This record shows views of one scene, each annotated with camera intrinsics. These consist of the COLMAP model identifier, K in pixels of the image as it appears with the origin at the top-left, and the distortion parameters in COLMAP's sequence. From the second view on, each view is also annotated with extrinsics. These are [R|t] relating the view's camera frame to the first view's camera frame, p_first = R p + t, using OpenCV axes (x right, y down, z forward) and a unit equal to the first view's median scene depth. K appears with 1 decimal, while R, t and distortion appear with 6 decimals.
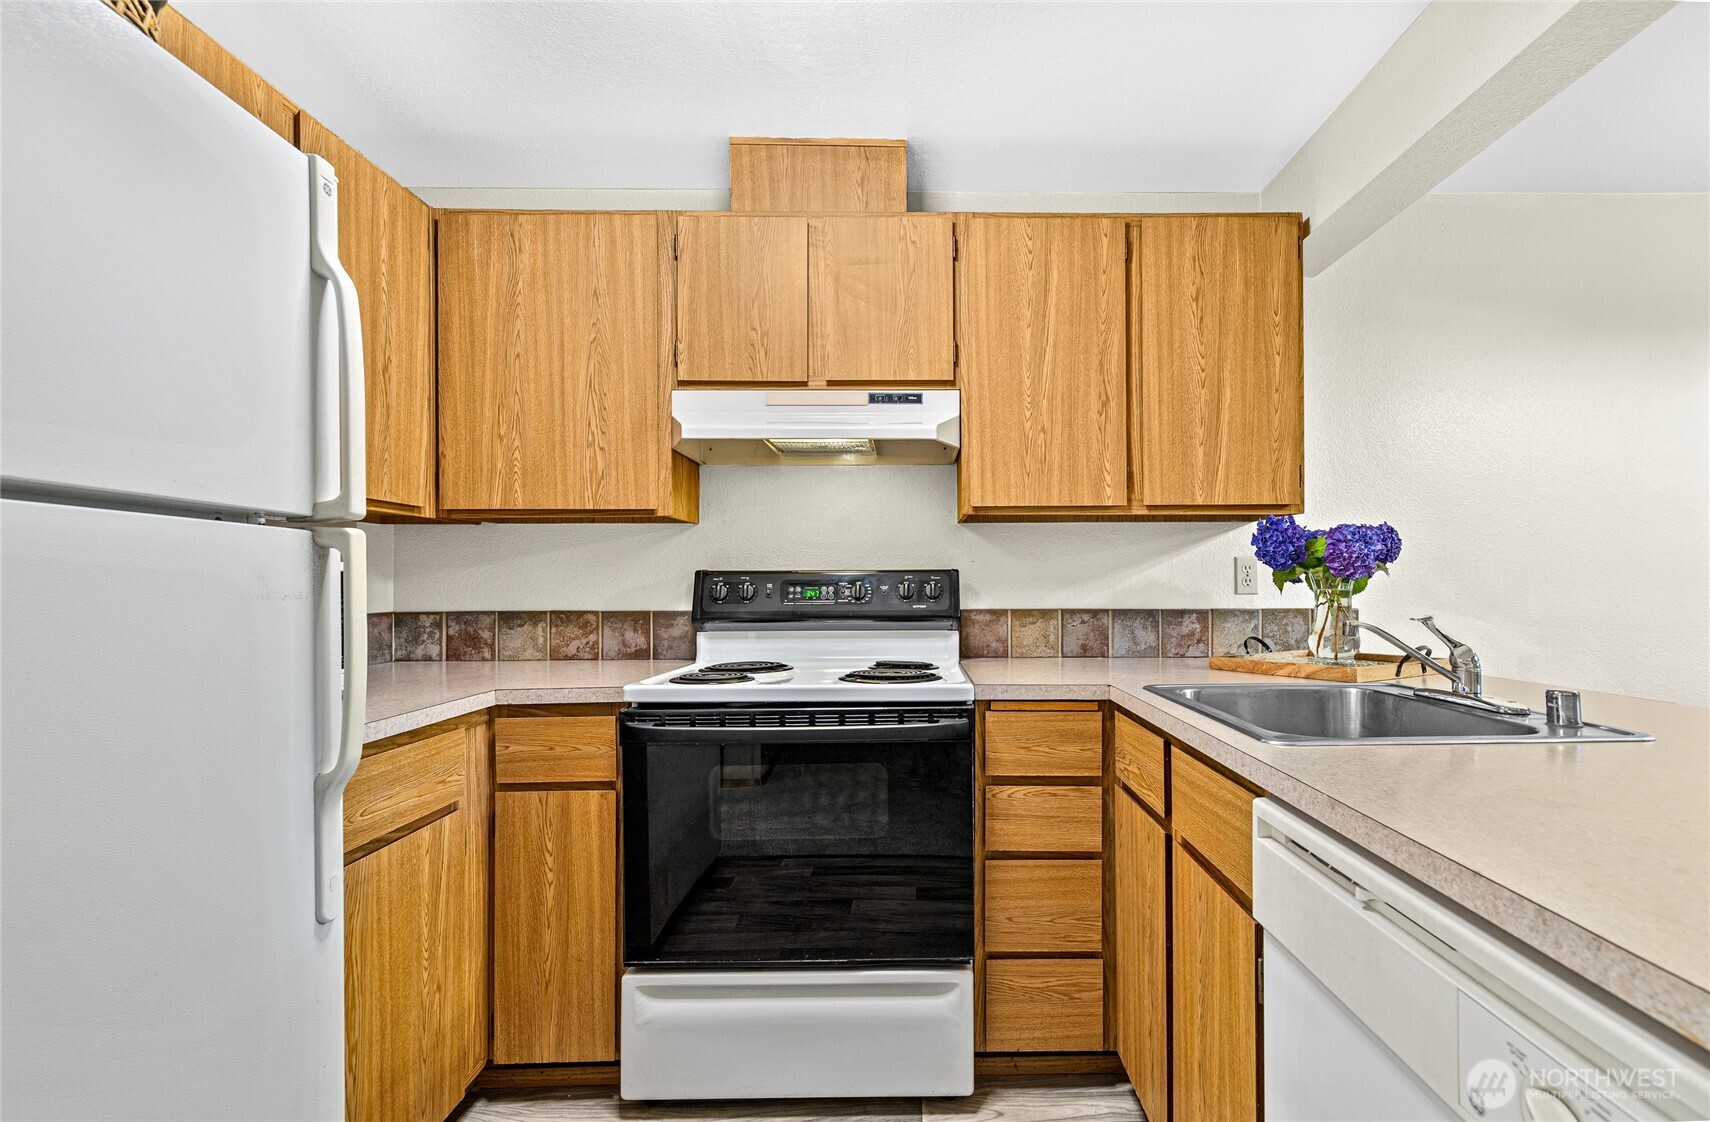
lens RADIAL K [[779.8, 0, 917.5], [0, 779.8, 578.7], [0, 0, 1]] dist [0.006433, -0.001500]
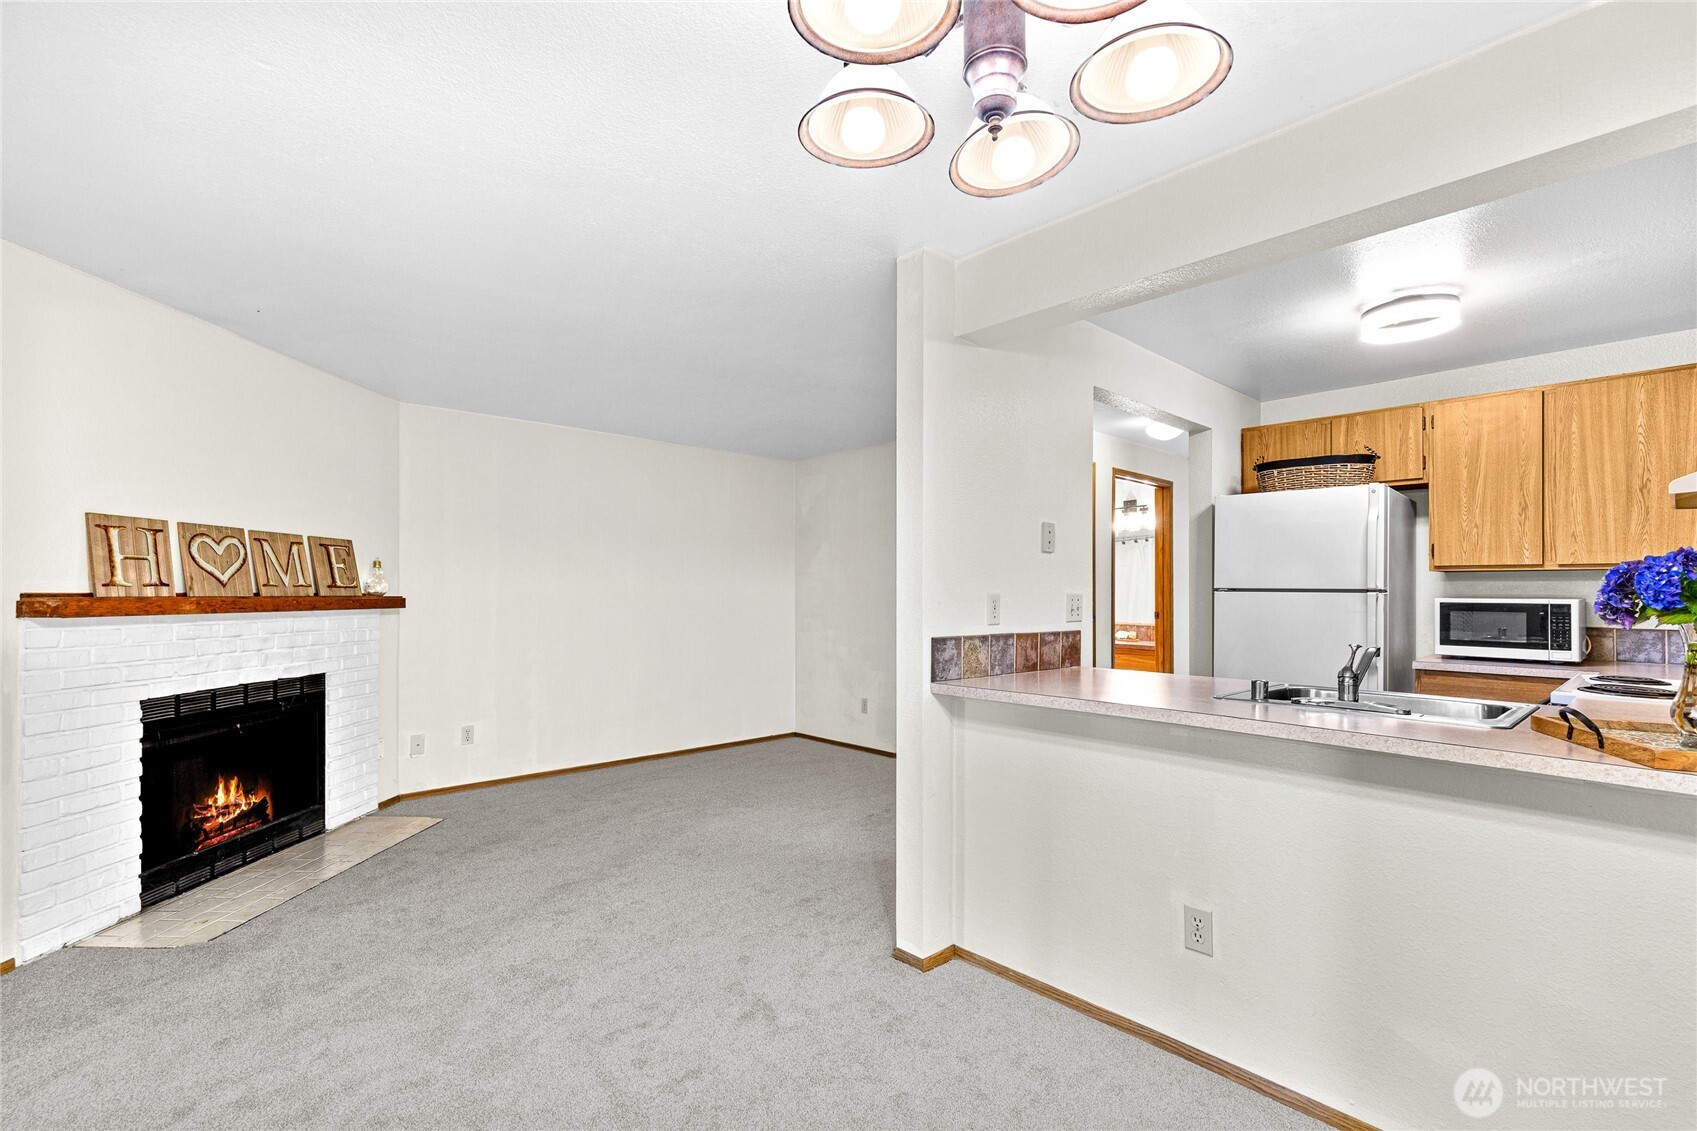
lens RADIAL K [[773.9, 0, 857.3], [0, 773.9, 592.1], [0, 0, 1]] dist [0.006433, -0.001500]
pose [[-0.742118, 0.006422, -0.670239, 1.591676], [0.009333, 0.999956, -0.000752, -0.042604], [0.670205, -0.006813, -0.742145, 0.990039]]
